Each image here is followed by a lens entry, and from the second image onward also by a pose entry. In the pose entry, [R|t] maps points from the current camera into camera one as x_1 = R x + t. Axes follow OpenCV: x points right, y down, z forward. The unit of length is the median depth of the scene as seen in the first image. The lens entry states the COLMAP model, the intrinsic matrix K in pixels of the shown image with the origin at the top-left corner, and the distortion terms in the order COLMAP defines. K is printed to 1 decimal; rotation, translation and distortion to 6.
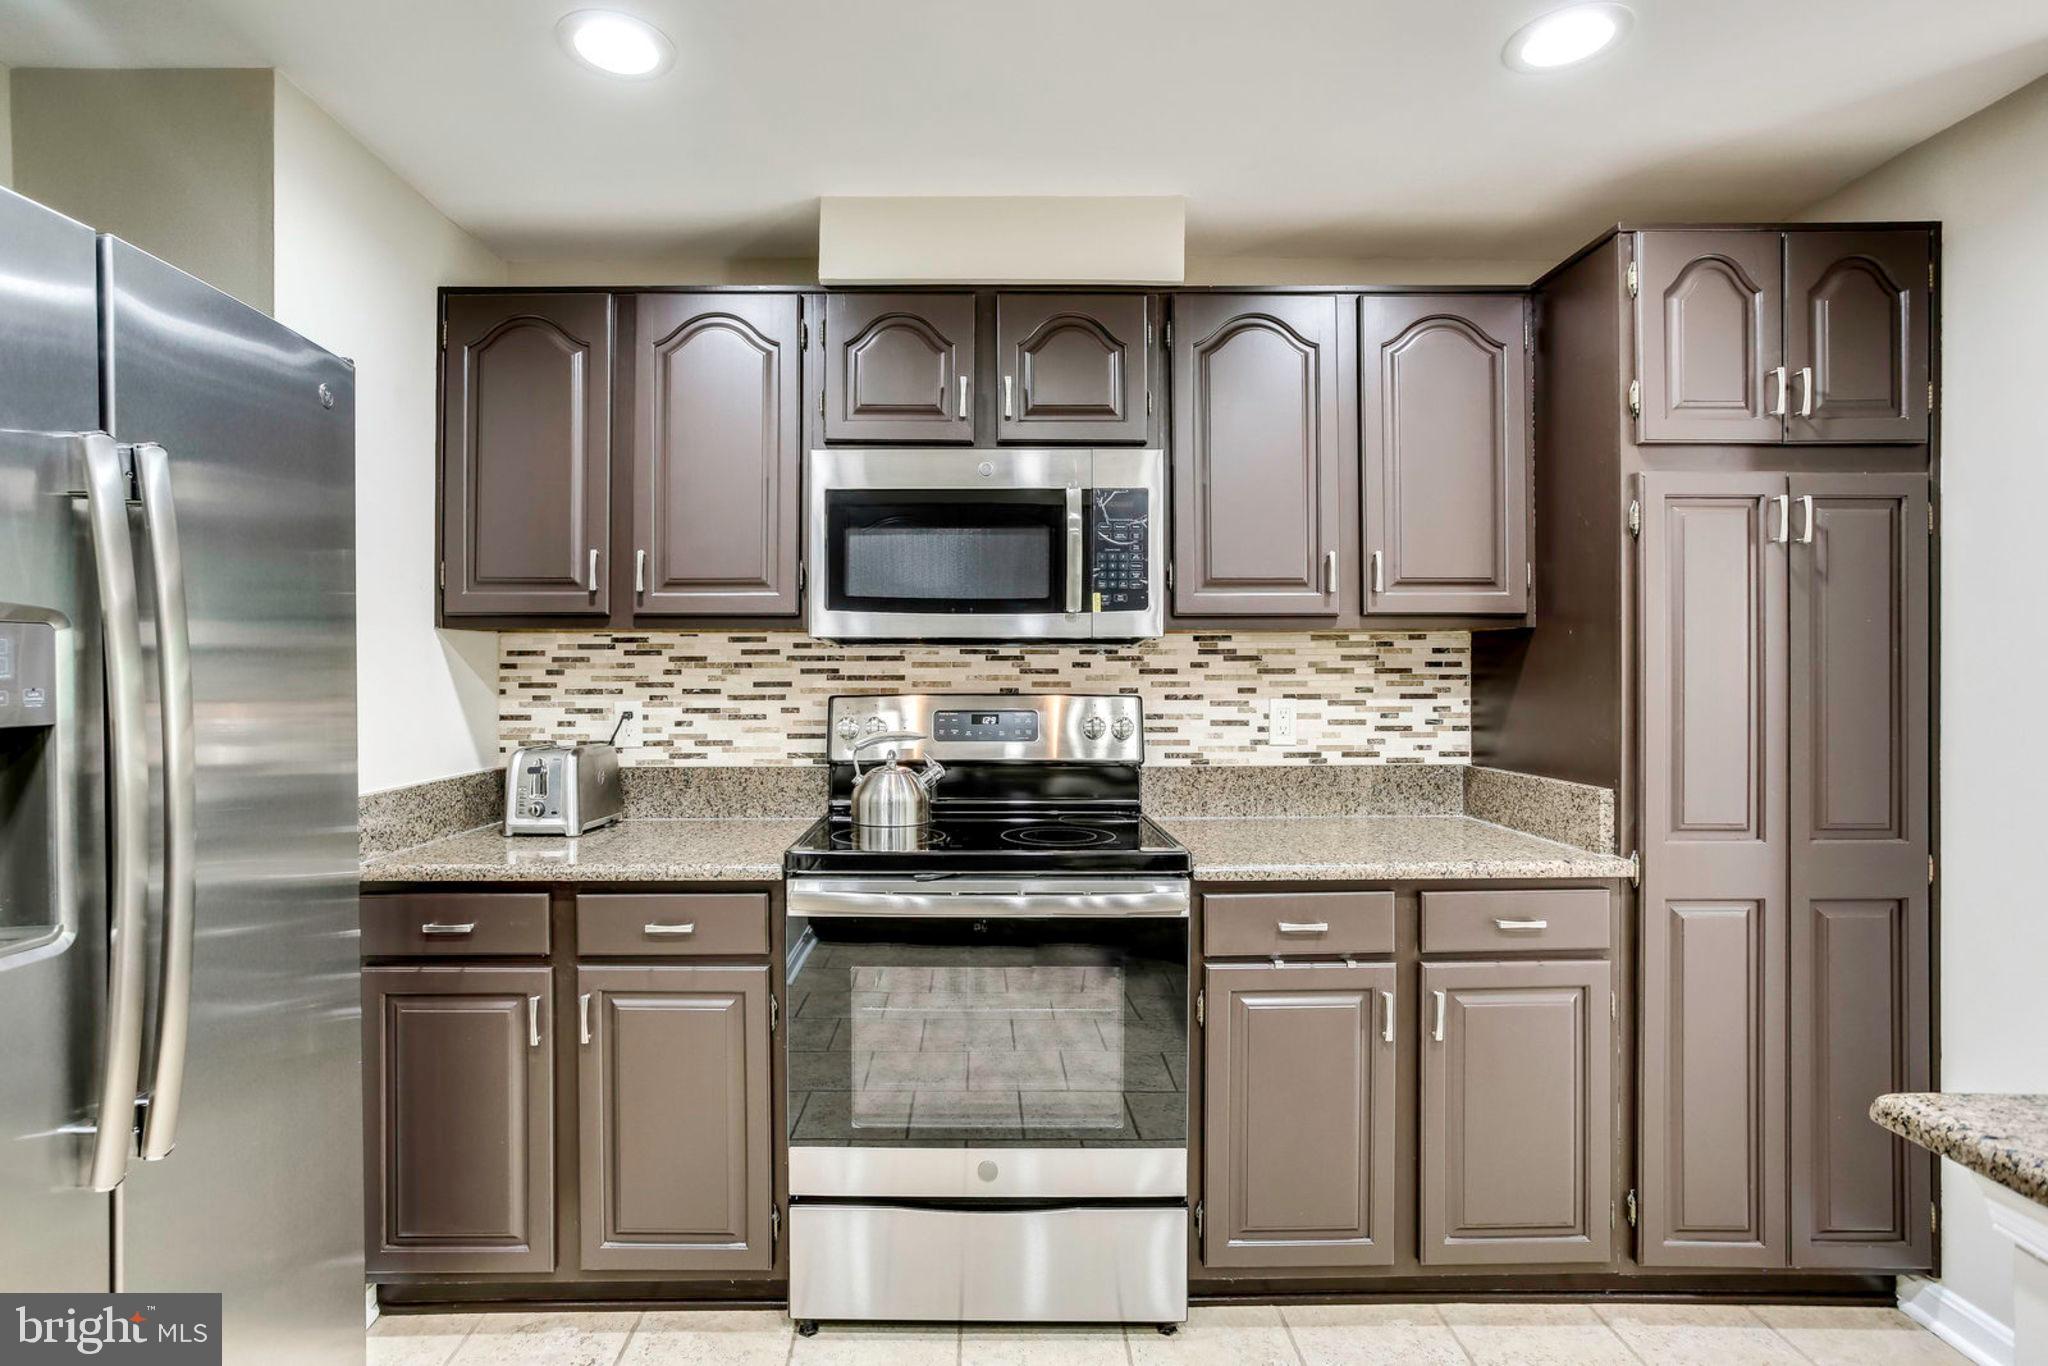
lens RADIAL K [[1024.9, 0, 1022.8], [0, 1024.9, 671.5], [0, 0, 1]] dist [-0.052147, 0.032358]
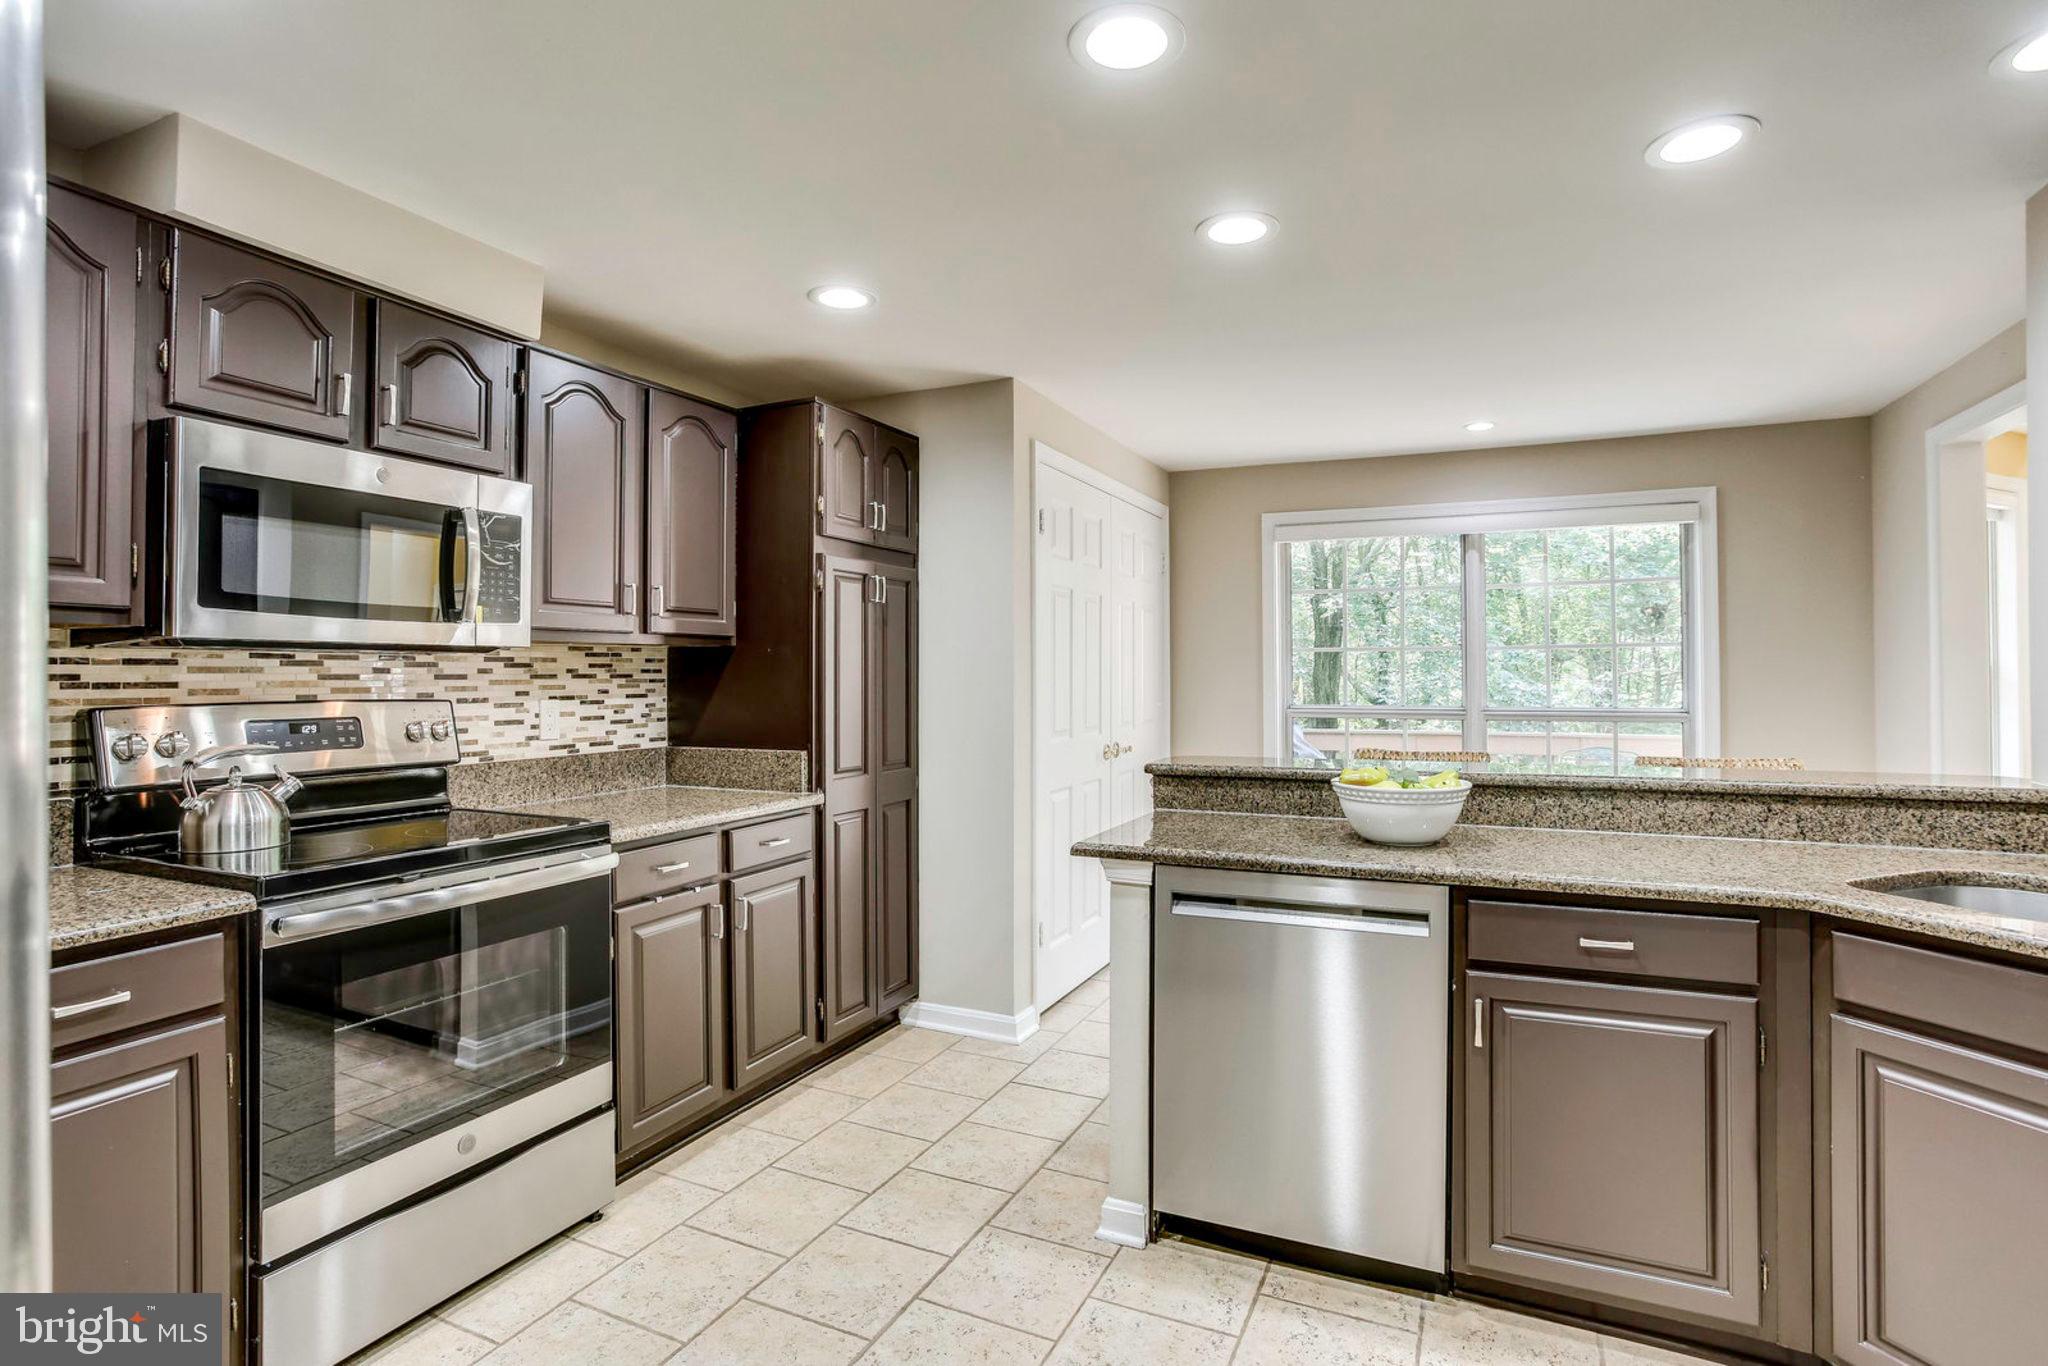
lens RADIAL K [[1024.9, 0, 1022.8], [0, 1024.9, 671.5], [0, 0, 1]] dist [-0.052147, 0.032358]
pose [[0.422079, 0.003121, 0.906554, -0.634268], [0.001422, 0.999991, -0.004105, -0.000736], [-0.906558, 0.003021, 0.422071, 0.014480]]
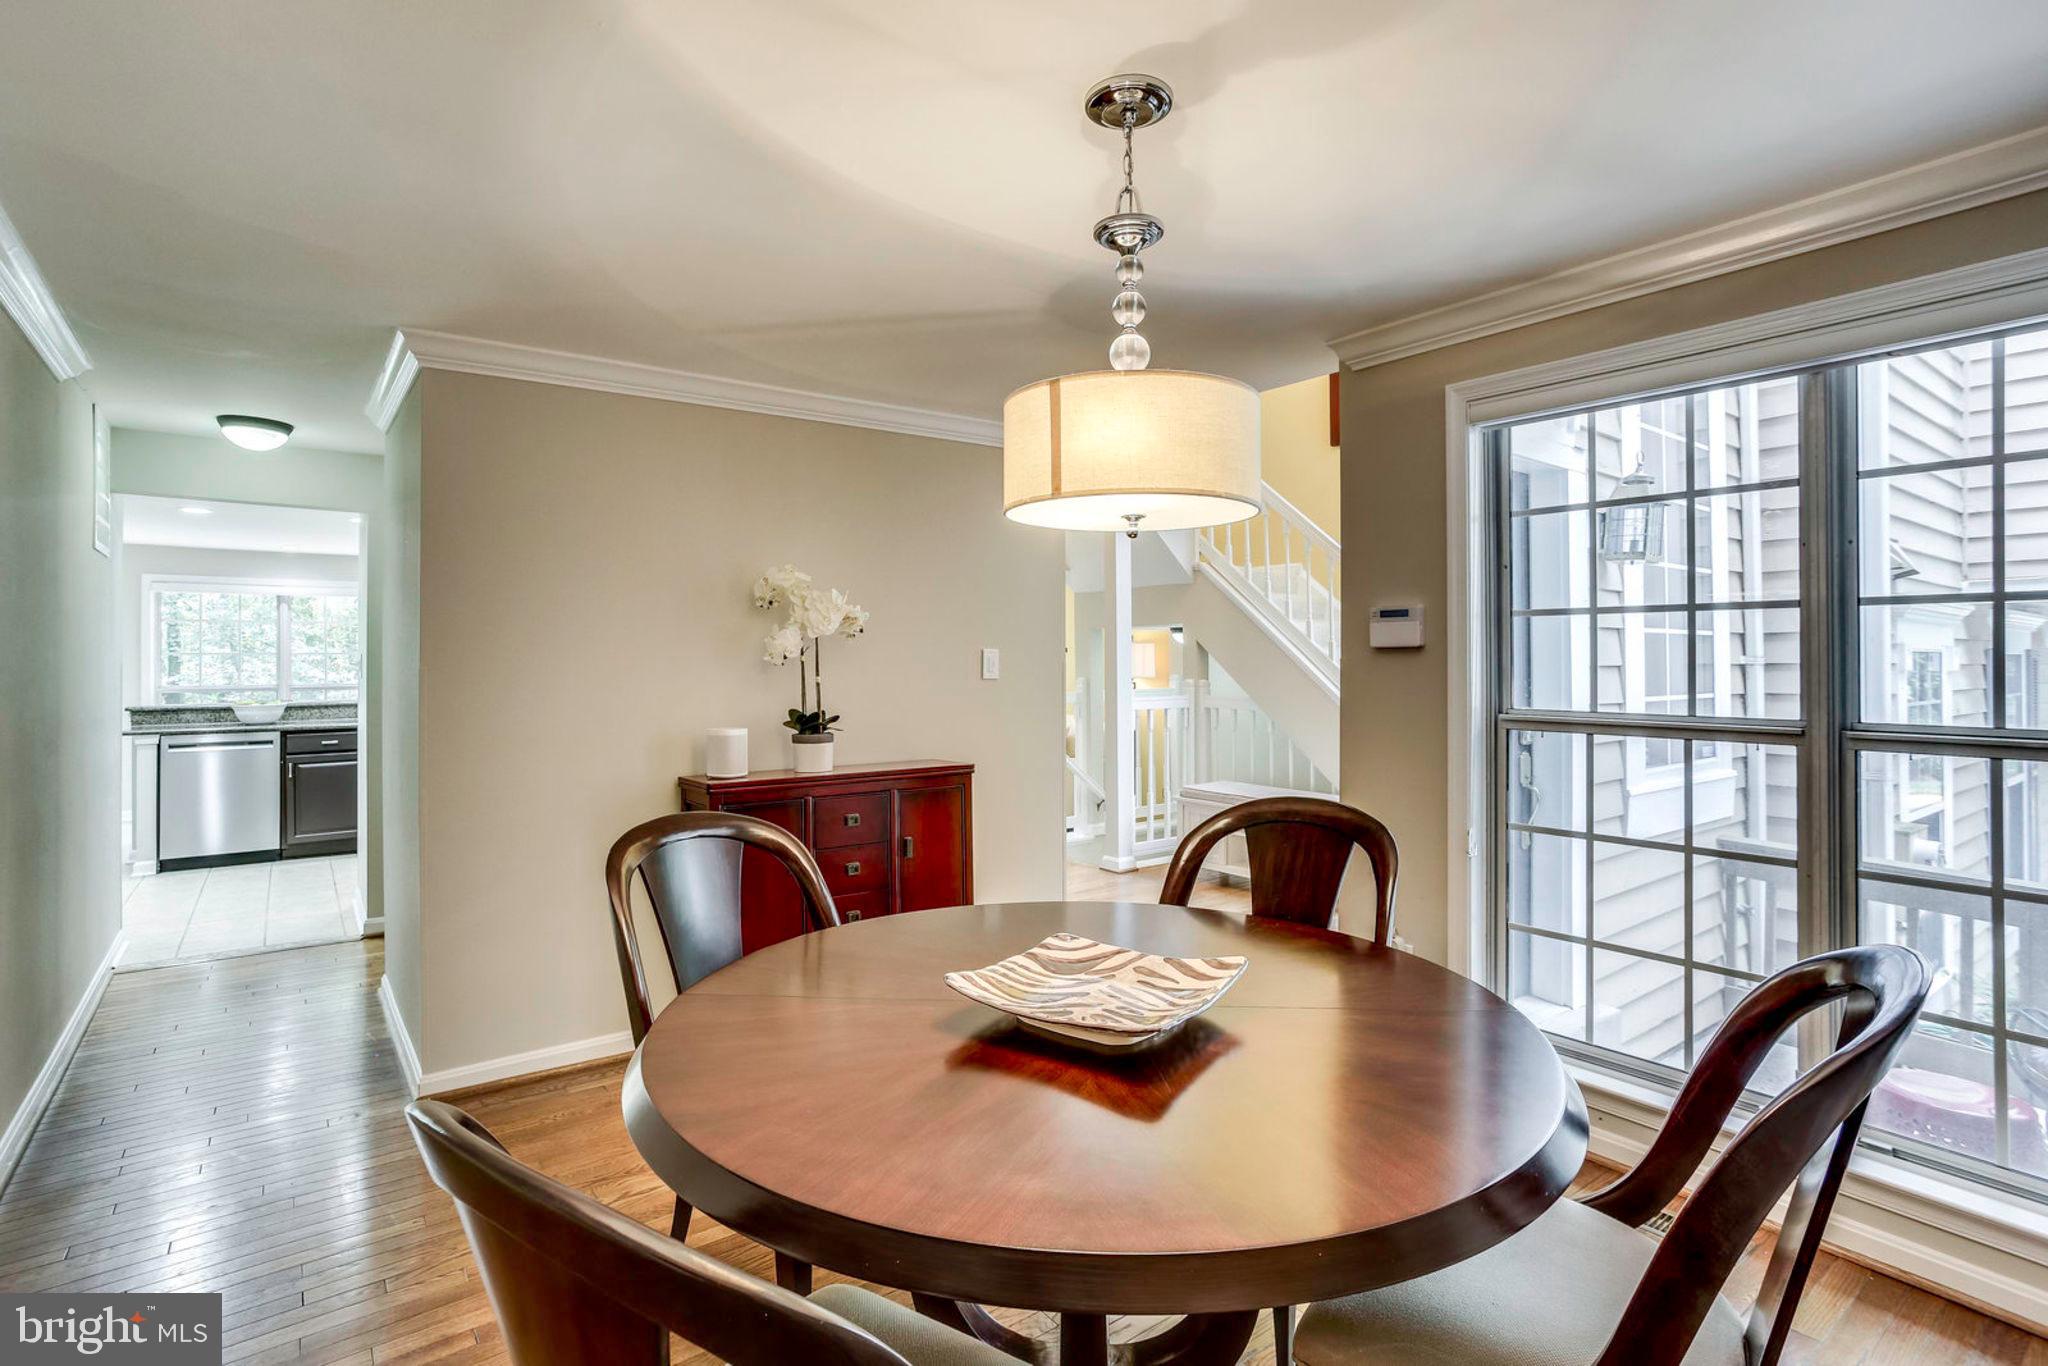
lens RADIAL K [[1024.9, 0, 1022.8], [0, 1024.9, 671.5], [0, 0, 1]] dist [-0.052147, 0.032358]
pose [[-0.589478, -0.003441, 0.807777, -3.736701], [-0.002275, 0.999994, 0.002599, -0.007591], [-0.807781, -0.000306, -0.589483, 0.033810]]
